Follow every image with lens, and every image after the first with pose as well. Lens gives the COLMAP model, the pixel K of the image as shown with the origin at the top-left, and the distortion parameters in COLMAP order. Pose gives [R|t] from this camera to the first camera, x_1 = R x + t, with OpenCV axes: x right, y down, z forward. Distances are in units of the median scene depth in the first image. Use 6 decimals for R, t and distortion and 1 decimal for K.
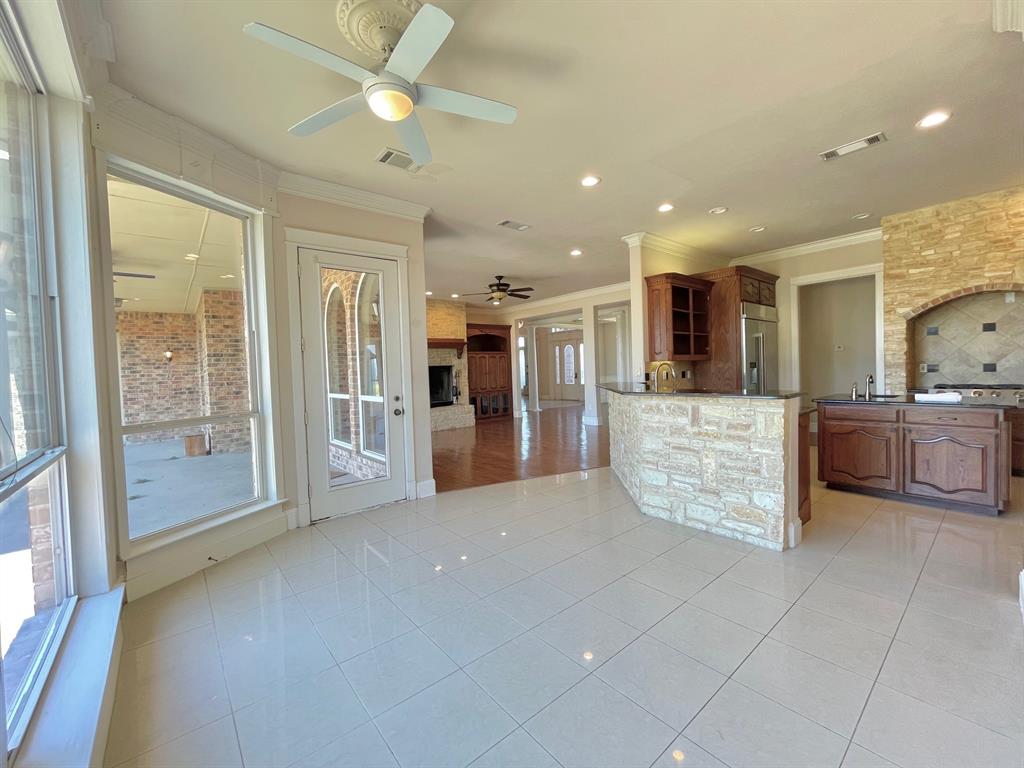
lens RADIAL K [[416.7, 0, 511.3], [0, 416.7, 382.1], [0, 0, 1]] dist [0.000798, -0.000166]
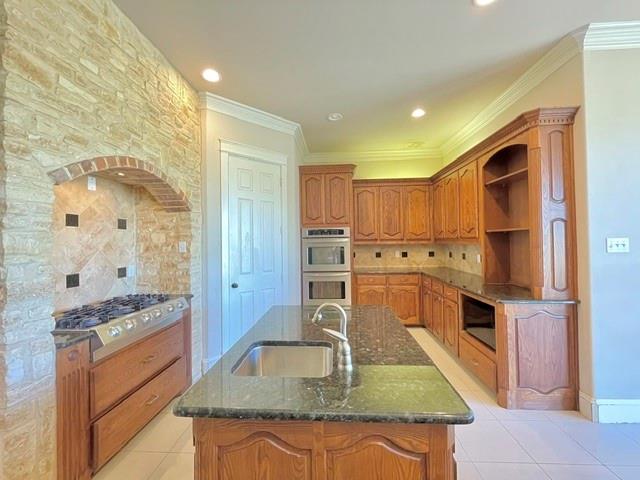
lens RADIAL K [[260.4, 0, 320.7], [0, 260.4, 238.4], [0, 0, 1]] dist [0.000798, -0.000166]
pose [[-0.729625, 0.053454, 0.681755, 0.582997], [0.064566, 0.997872, -0.009140, -0.074907], [-0.680793, 0.037349, -0.731523, 1.056821]]
